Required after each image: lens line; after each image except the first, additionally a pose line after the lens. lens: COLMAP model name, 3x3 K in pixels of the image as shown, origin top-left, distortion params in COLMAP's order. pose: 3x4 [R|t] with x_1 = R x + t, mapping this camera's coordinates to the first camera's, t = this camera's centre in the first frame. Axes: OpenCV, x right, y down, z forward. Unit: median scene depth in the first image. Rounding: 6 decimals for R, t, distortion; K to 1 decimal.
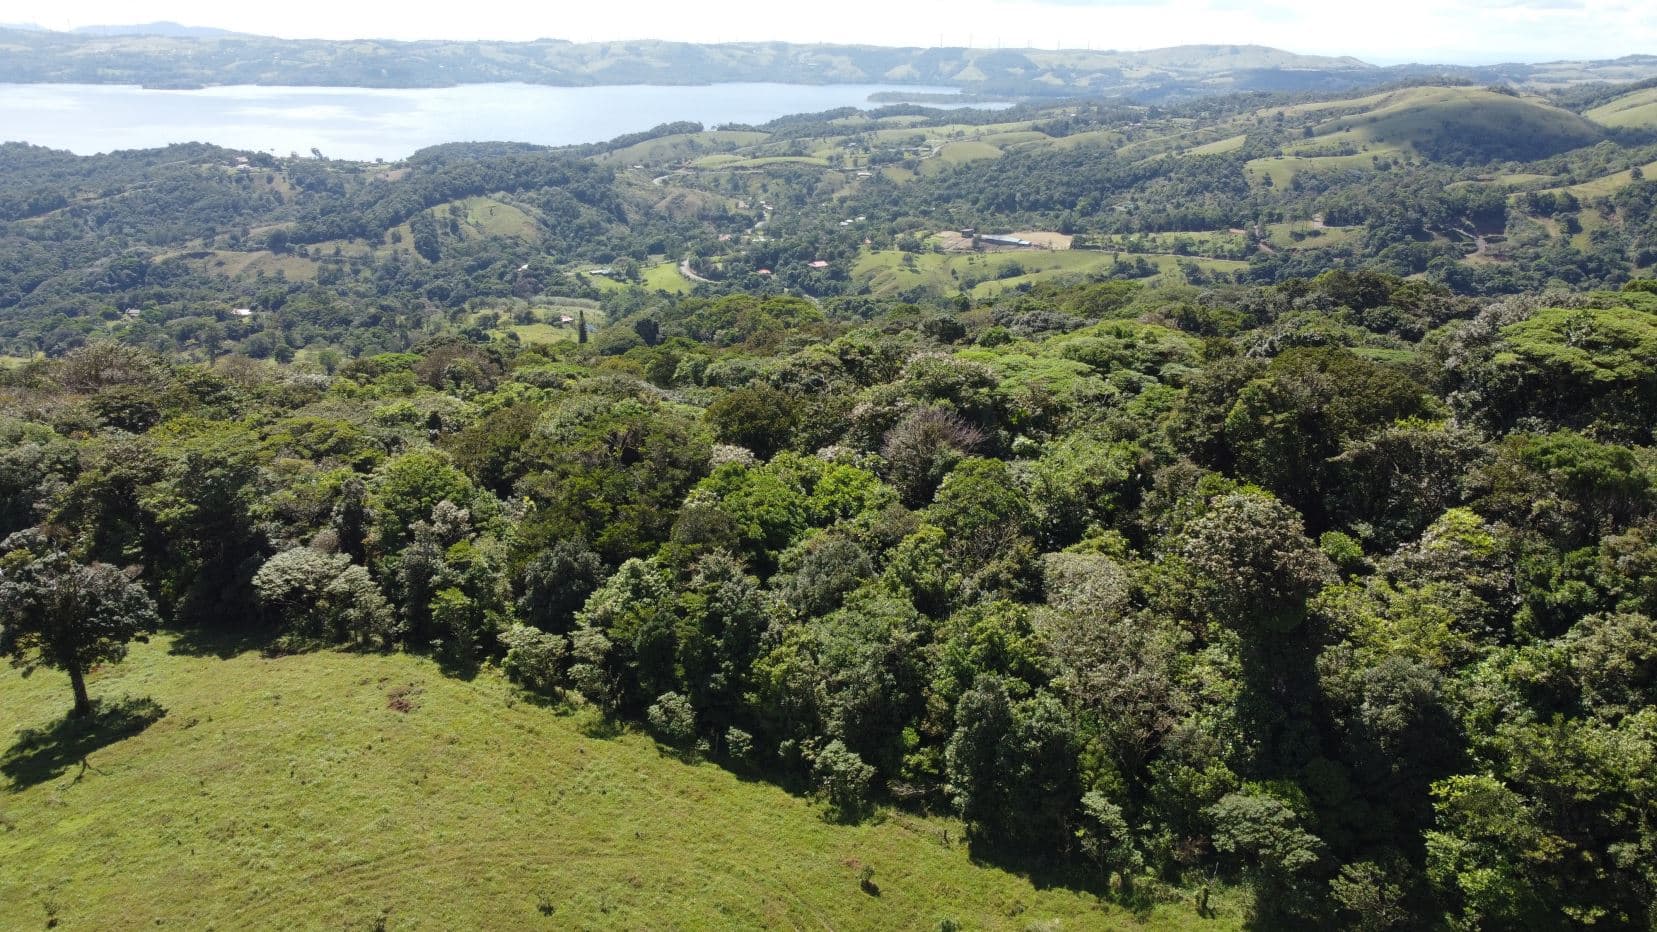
lens RADIAL K [[1253.9, 0, 822.2], [0, 1253.9, 461.0], [0, 0, 1]] dist [-0.002258, -0.004136]
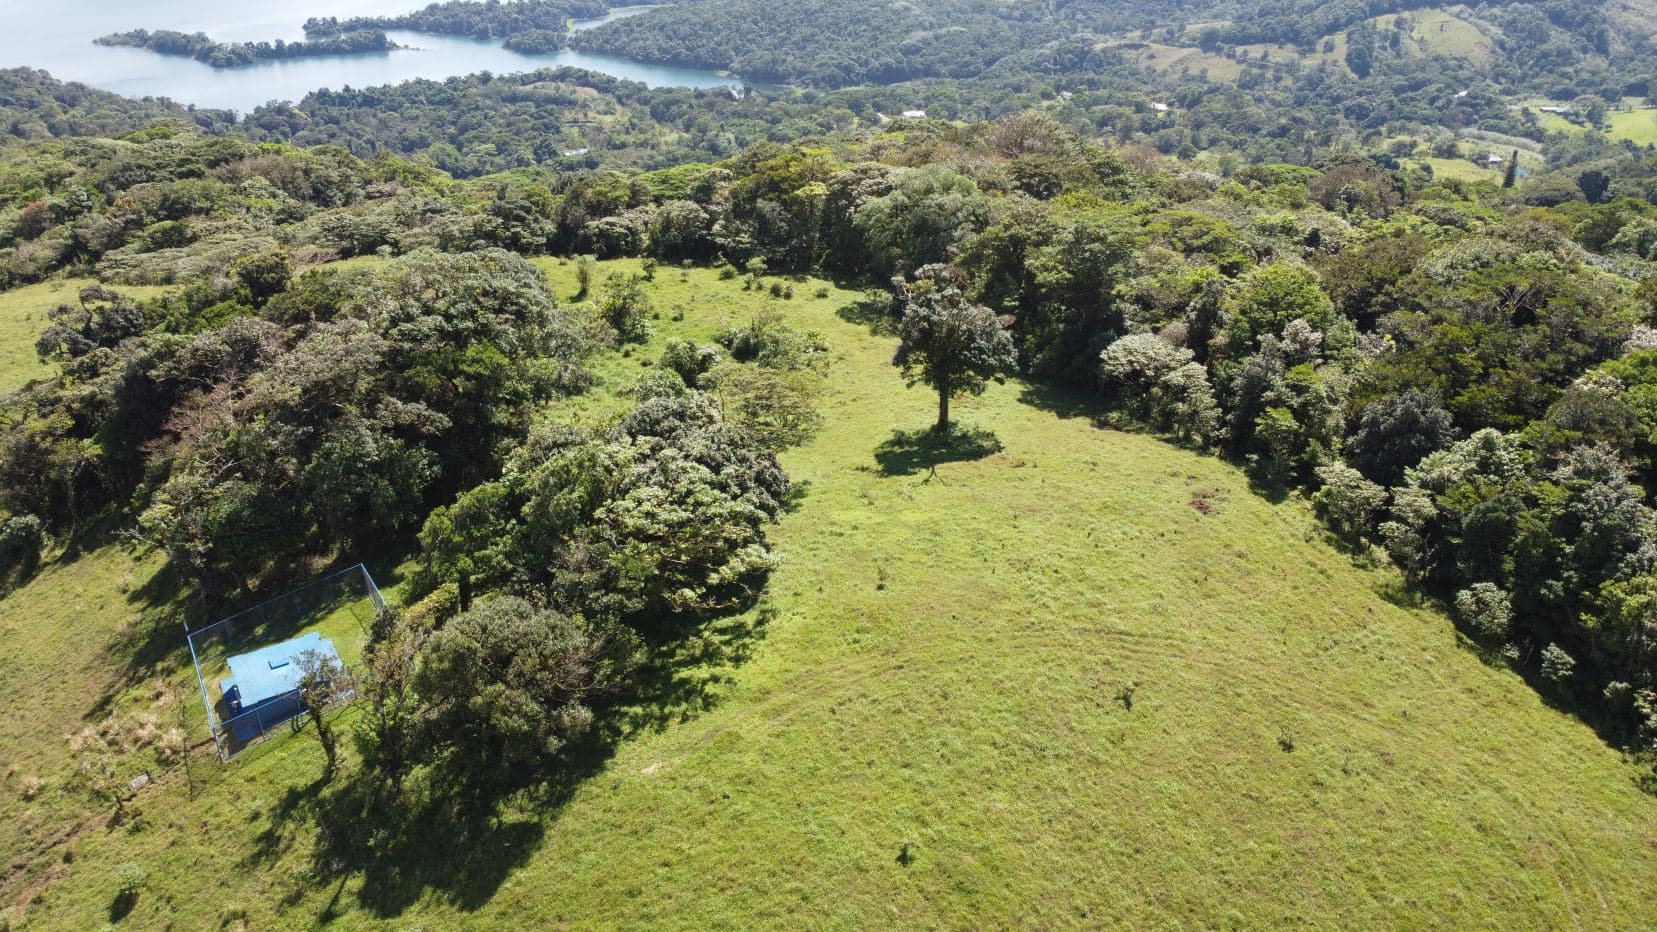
lens RADIAL K [[1253.9, 0, 822.4], [0, 1253.9, 459.5], [0, 0, 1]] dist [-0.002258, -0.004136]
pose [[0.767716, 0.281087, -0.575849, 0.001936], [-0.195894, 0.958583, 0.206746, 0.006902], [0.610113, -0.045917, 0.790983, 0.007782]]
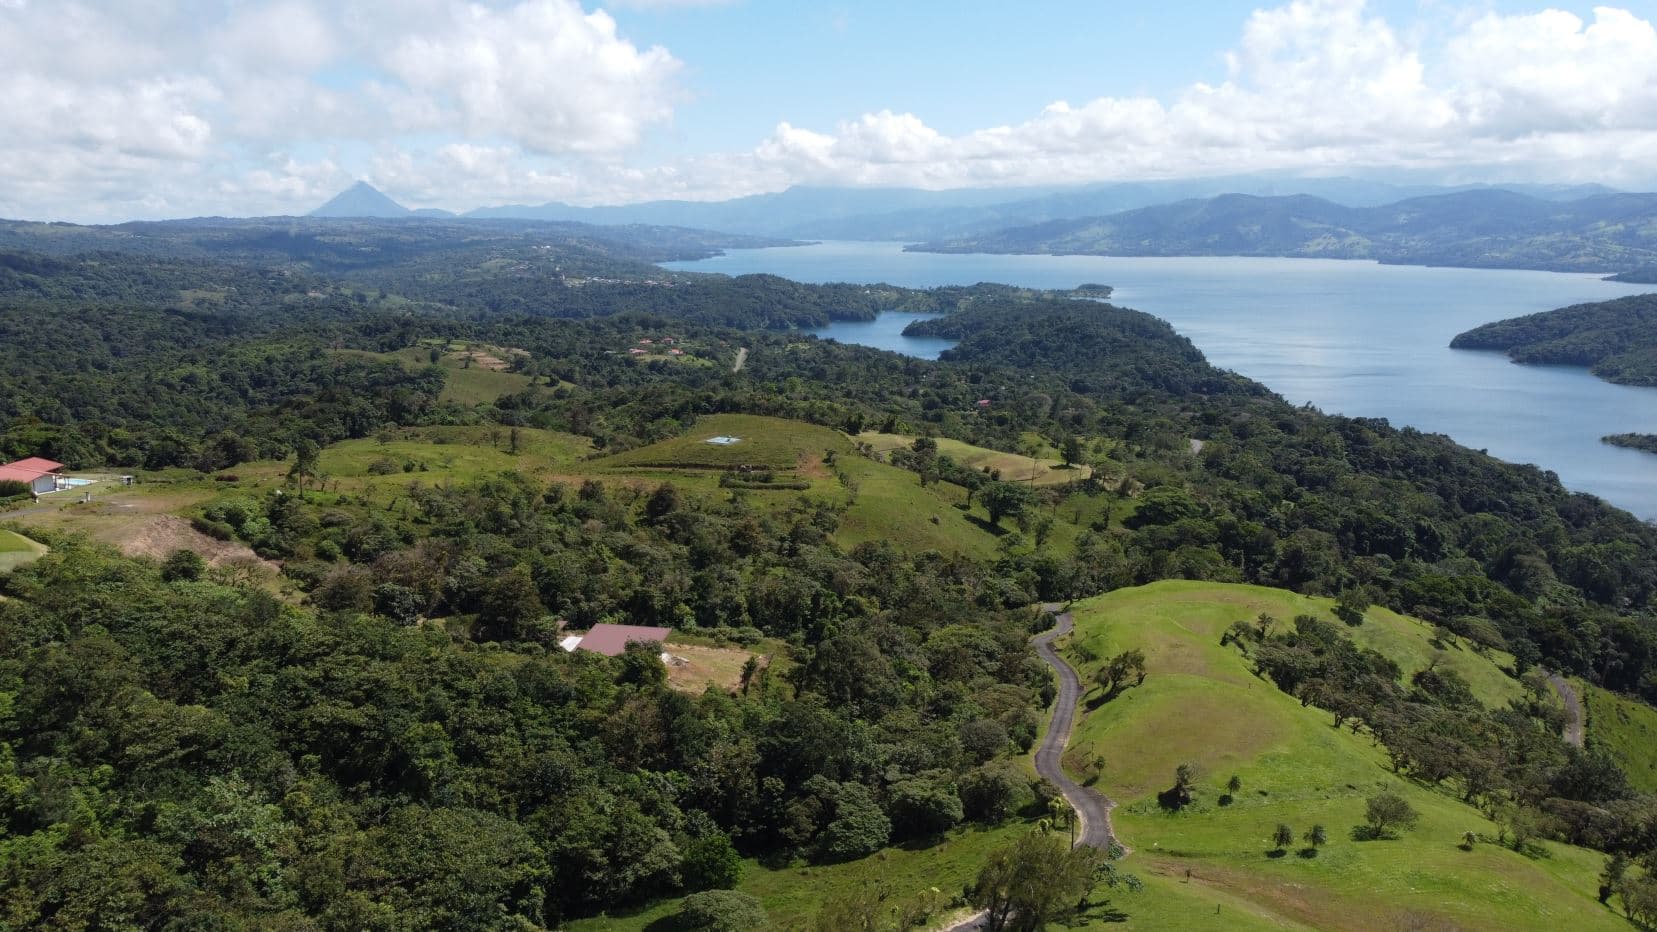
lens RADIAL K [[1253.9, 0, 821.1], [0, 1253.9, 469.0], [0, 0, 1]] dist [-0.002258, -0.004136]
pose [[-0.171669, 0.175574, -0.969383, -3.344066], [-0.322146, 0.919891, 0.223659, 0.014484], [0.930995, 0.350678, -0.101356, 0.865139]]
